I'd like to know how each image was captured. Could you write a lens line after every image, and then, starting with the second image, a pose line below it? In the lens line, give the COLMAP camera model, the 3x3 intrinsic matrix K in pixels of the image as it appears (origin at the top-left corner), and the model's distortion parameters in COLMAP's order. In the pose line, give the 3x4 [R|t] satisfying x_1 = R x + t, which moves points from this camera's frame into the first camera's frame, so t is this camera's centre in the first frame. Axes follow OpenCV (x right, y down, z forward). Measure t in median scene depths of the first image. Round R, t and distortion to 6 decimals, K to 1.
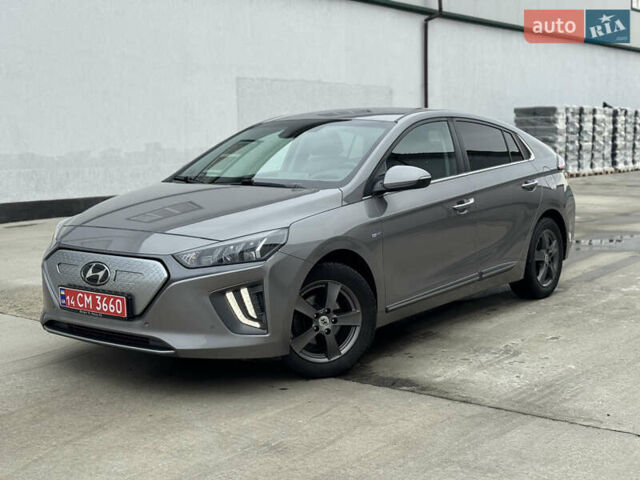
lens RADIAL K [[884.2, 0, 322.3], [0, 884.2, 243.8], [0, 0, 1]] dist [0.063241, -0.052807]
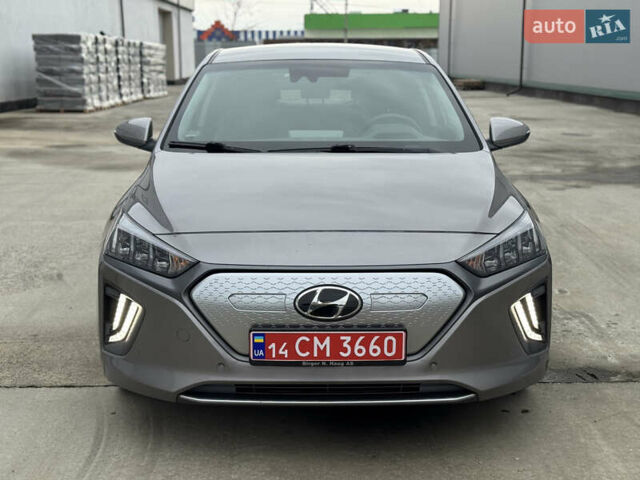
lens RADIAL K [[884.2, 0, 322.3], [0, 884.2, 243.8], [0, 0, 1]] dist [0.063241, -0.052807]
pose [[0.780028, -0.113705, 0.615327, -0.656986], [0.063840, 0.992682, 0.102507, -0.077305], [-0.622479, -0.040676, 0.781579, 0.493419]]
